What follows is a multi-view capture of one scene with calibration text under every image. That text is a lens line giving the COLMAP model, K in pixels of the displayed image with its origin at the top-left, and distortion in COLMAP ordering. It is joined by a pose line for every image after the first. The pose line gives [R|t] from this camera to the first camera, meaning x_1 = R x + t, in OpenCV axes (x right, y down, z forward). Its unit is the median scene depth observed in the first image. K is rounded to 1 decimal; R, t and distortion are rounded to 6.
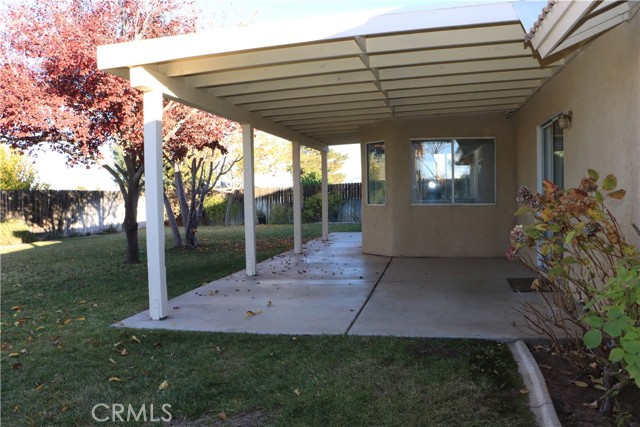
lens RADIAL K [[528.6, 0, 320.6], [0, 528.6, 212.5], [0, 0, 1]] dist [-0.147709, 0.085173]
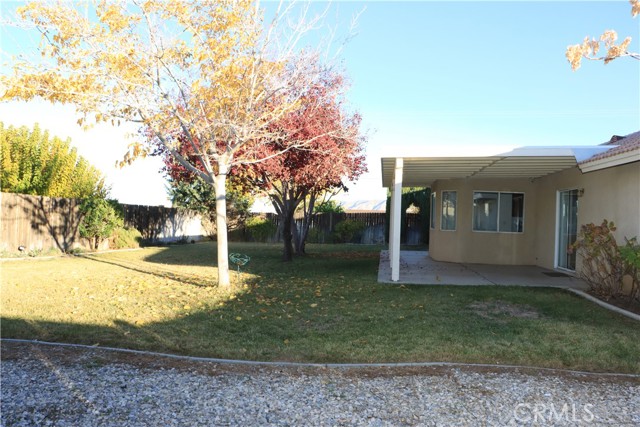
lens RADIAL K [[528.6, 0, 318.7], [0, 528.6, 215.3], [0, 0, 1]] dist [-0.147709, 0.085173]
pose [[0.995776, 0.051889, 0.075743, -0.199034], [-0.048569, 0.997804, -0.045029, 0.014874], [-0.077914, 0.041160, 0.996110, -0.265134]]
